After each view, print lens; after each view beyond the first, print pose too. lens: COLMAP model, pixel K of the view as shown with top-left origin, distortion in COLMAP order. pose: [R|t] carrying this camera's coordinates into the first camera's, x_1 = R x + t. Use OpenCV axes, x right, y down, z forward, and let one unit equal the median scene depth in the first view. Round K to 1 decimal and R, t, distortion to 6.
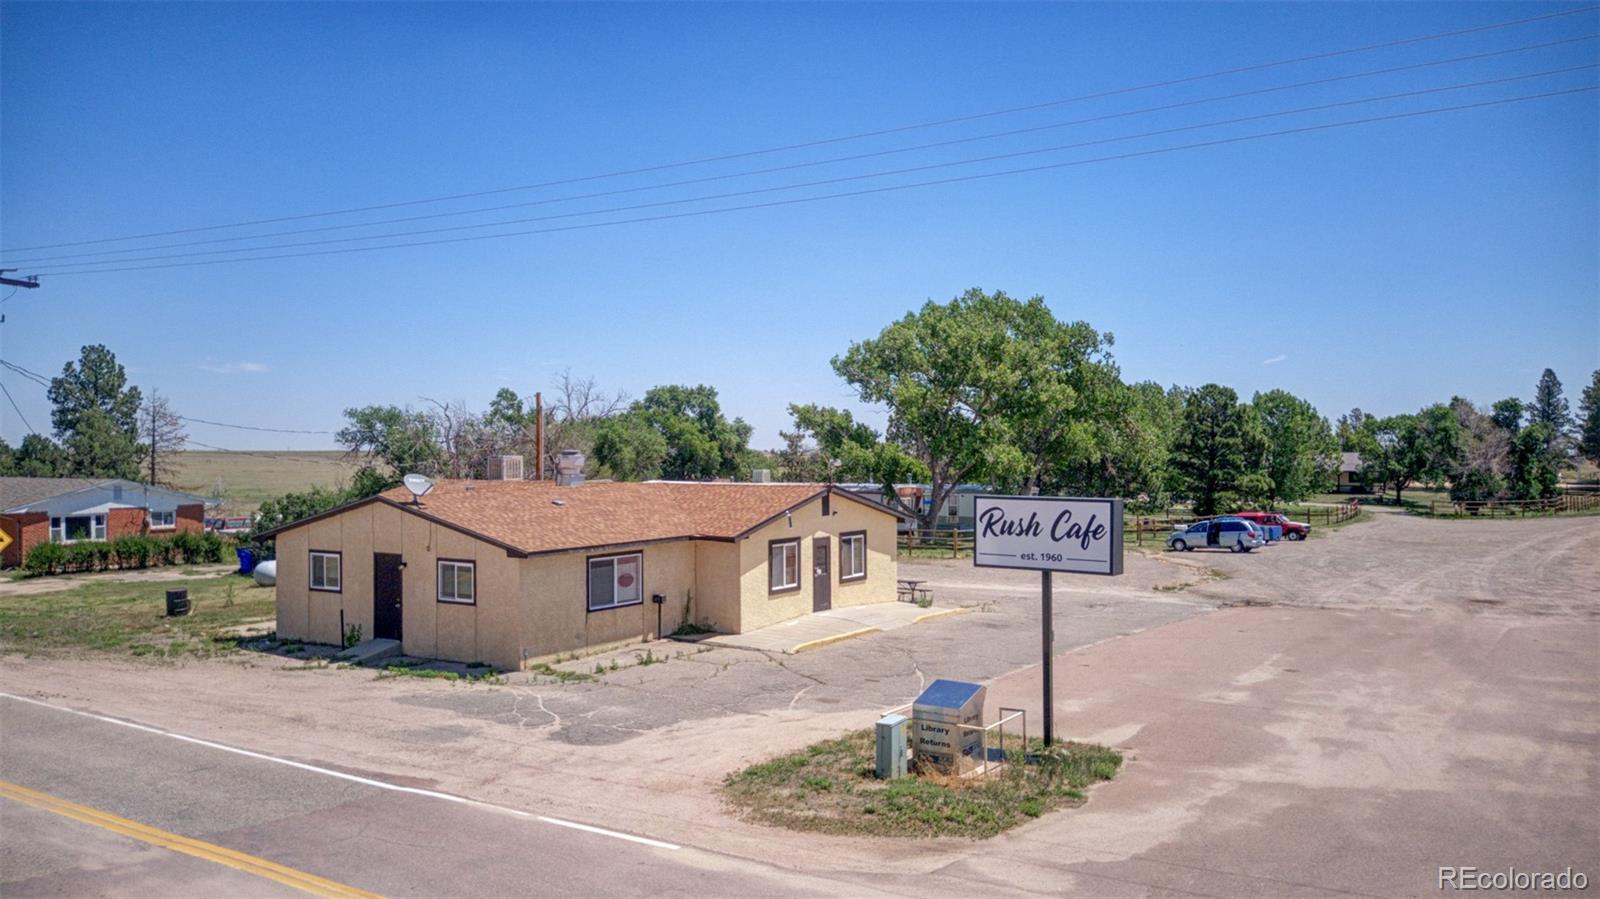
lens RADIAL K [[1284.8, 0, 808.8], [0, 1284.8, 447.0], [0, 0, 1]] dist [0.102171, -0.081444]
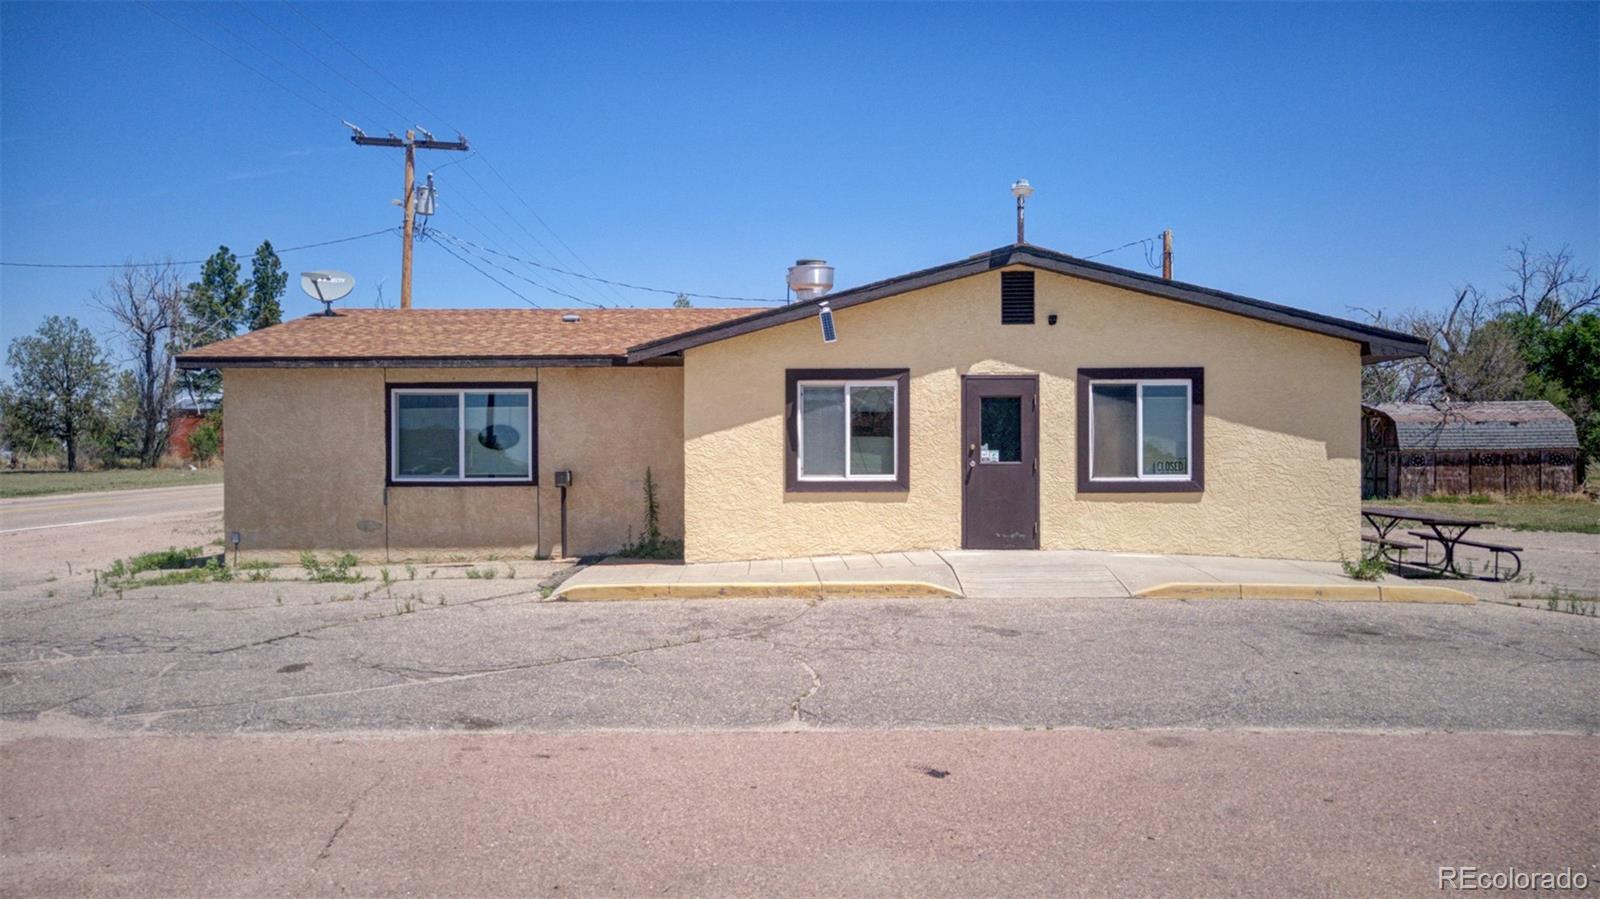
lens RADIAL K [[1284.8, 0, 792.9], [0, 1284.8, 462.2], [0, 0, 1]] dist [0.102171, -0.081444]
pose [[0.555053, 0.010827, -0.831744, 0.338050], [-0.004327, 0.999939, 0.010129, 0.098685], [0.831804, -0.002023, 0.555066, 0.738877]]
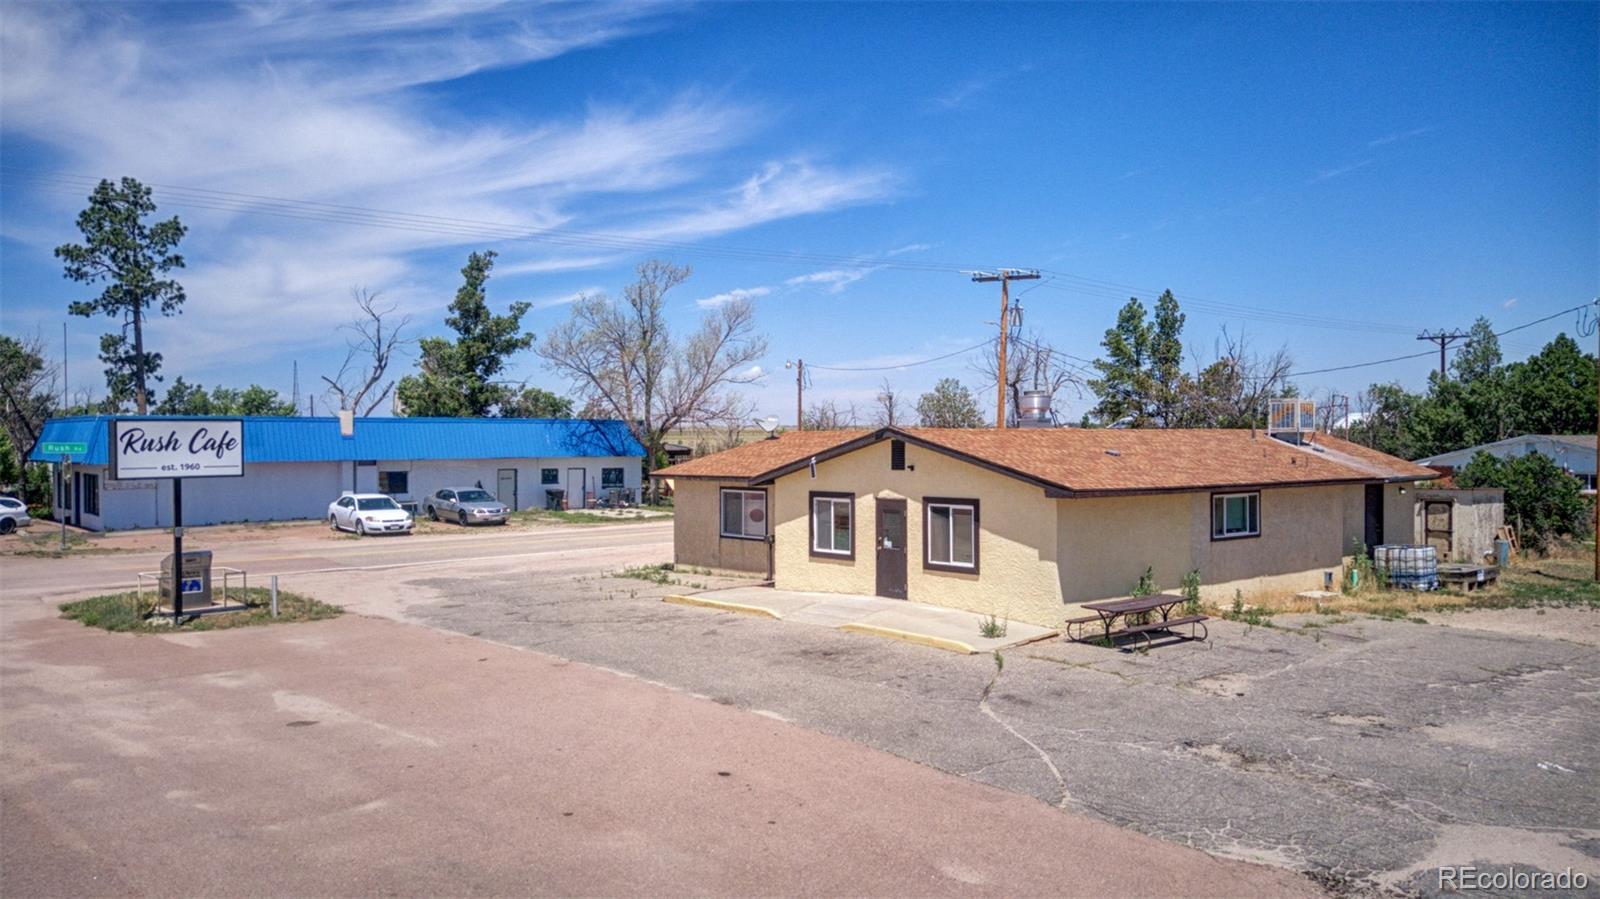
lens RADIAL K [[1284.8, 0, 806.5], [0, 1284.8, 443.1], [0, 0, 1]] dist [0.102171, -0.081444]
pose [[-0.241007, 0.010698, -0.970464, 0.770049], [-0.002129, 0.999931, 0.011552, 0.031072], [0.970521, 0.004850, -0.240968, 1.178414]]
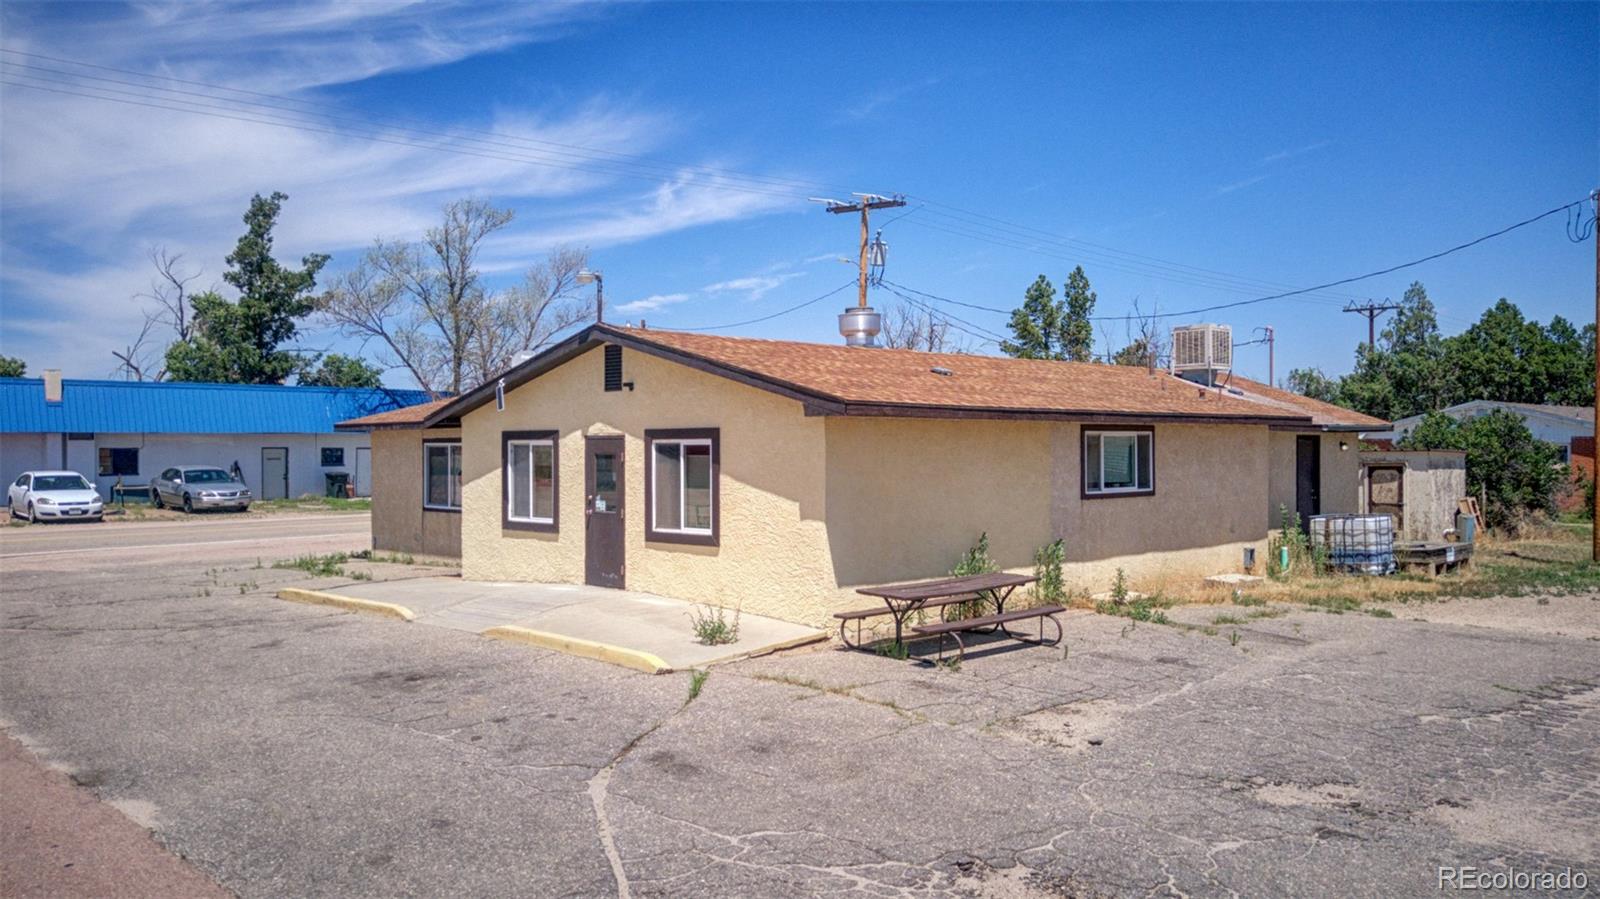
lens RADIAL K [[1284.8, 0, 808.2], [0, 1284.8, 444.8], [0, 0, 1]] dist [0.102171, -0.081444]
pose [[-0.187399, 0.004748, -0.982272, 0.493213], [-0.002245, 0.999984, 0.005262, 0.073962], [0.982281, 0.003191, -0.187386, 1.215875]]
